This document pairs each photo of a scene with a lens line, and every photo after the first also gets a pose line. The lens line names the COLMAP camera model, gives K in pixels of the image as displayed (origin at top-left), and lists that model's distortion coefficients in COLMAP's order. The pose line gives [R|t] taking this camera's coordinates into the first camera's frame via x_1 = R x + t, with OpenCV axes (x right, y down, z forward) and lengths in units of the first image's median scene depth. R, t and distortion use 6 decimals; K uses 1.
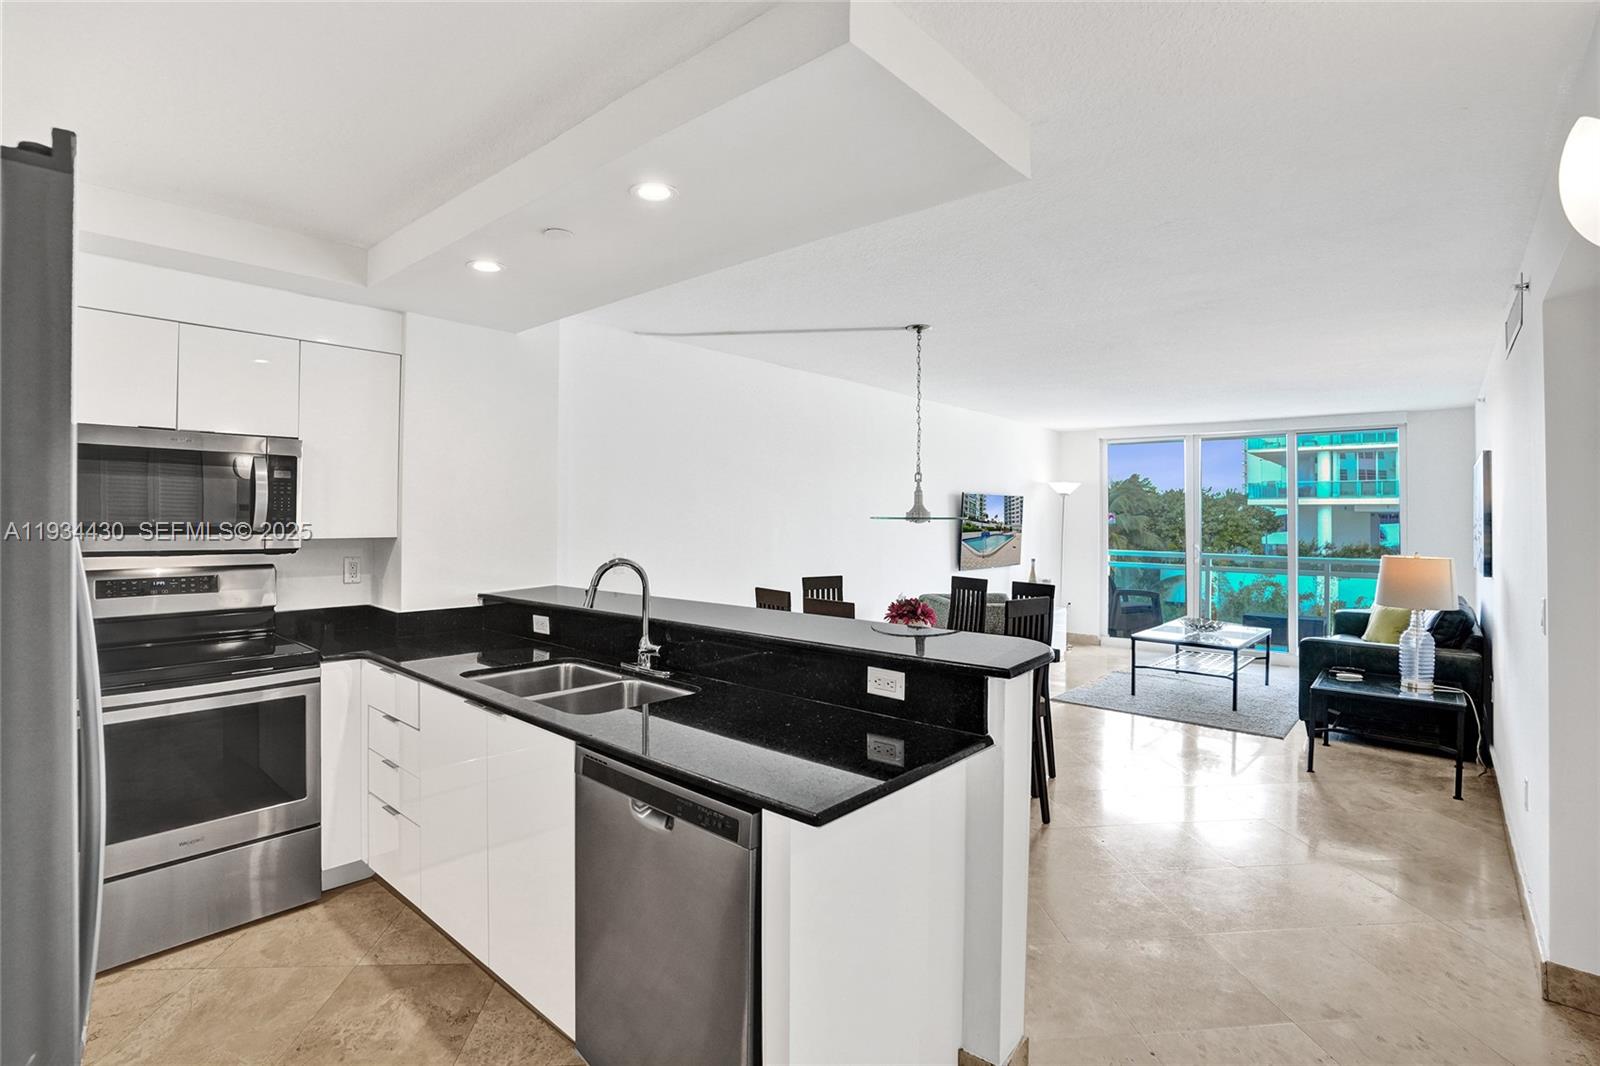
lens RADIAL K [[766.6, 0, 804.1], [0, 766.6, 524.1], [0, 0, 1]] dist [-0.019406, 0.001733]
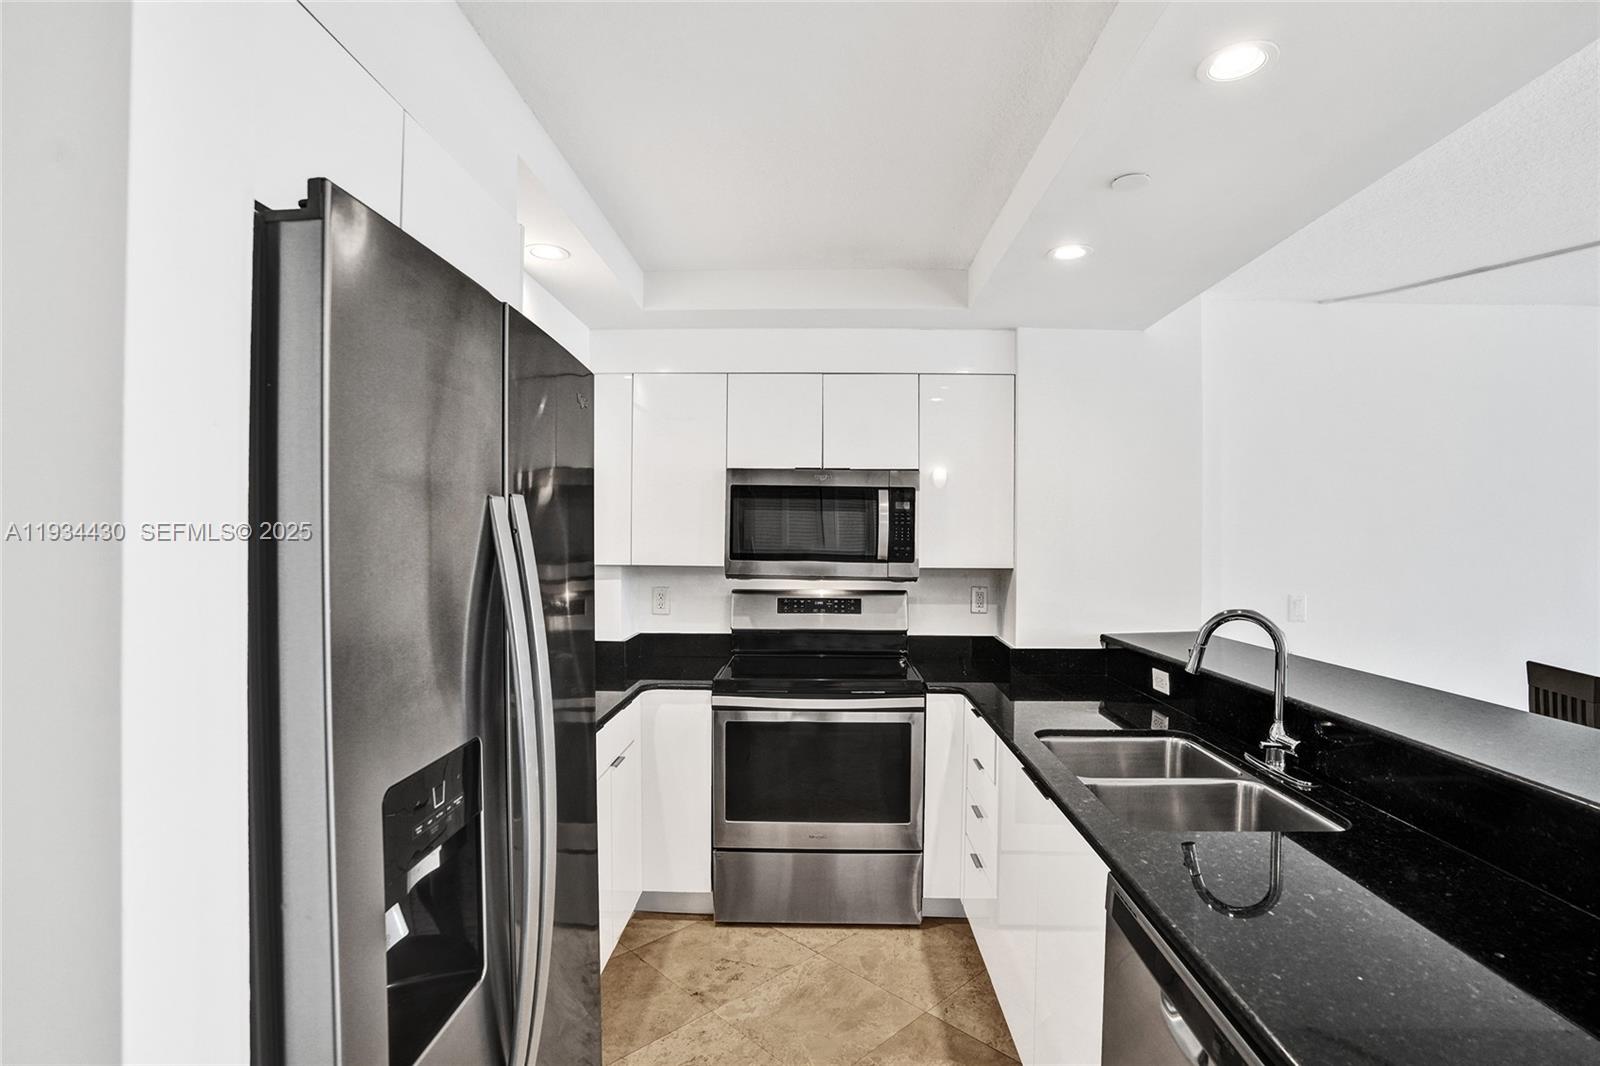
lens RADIAL K [[784.9, 0, 792.9], [0, 784.9, 550.7], [0, 0, 1]] dist [-0.050454, 0.030253]
pose [[0.634713, 0.010293, -0.772679, 0.049401], [-0.011689, 0.999925, 0.003718, -0.005943], [0.772659, 0.006672, 0.634786, 0.207136]]
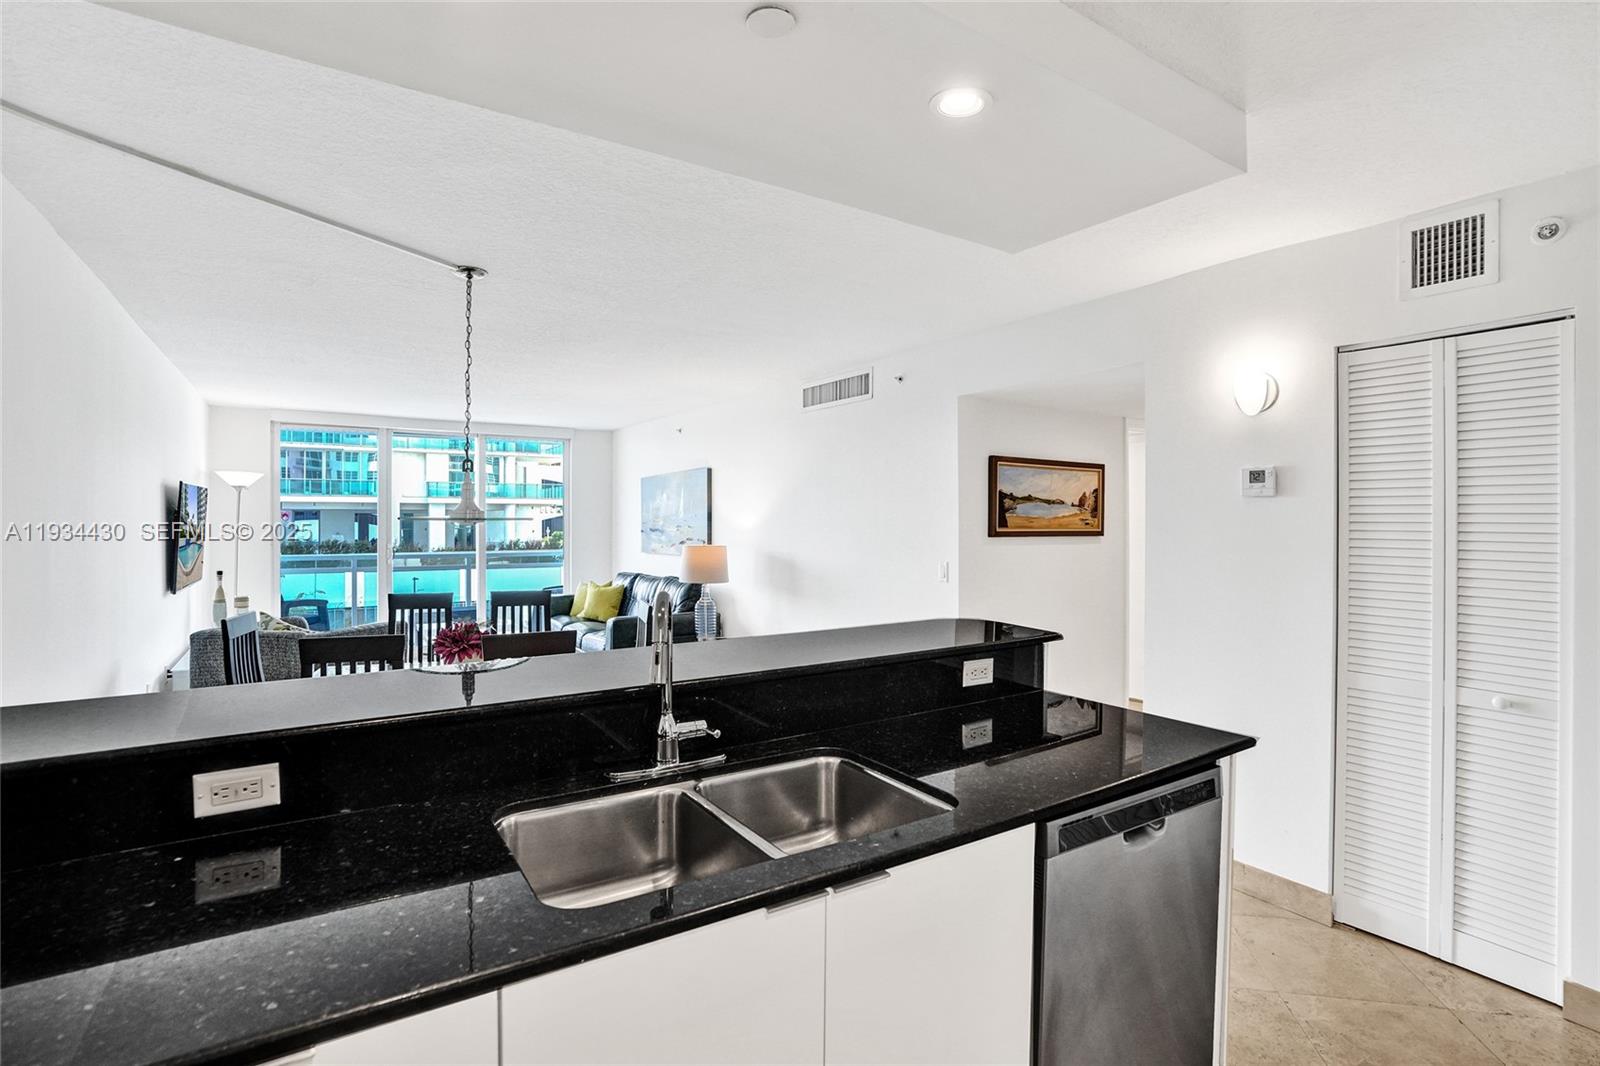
lens RADIAL K [[766.6, 0, 804.1], [0, 766.6, 524.1], [0, 0, 1]] dist [-0.019406, 0.001733]
pose [[0.271577, -0.015690, 0.962289, -0.728904], [0.012464, 0.999841, 0.012784, -0.012028], [-0.962336, 0.008522, 0.271729, 0.692216]]
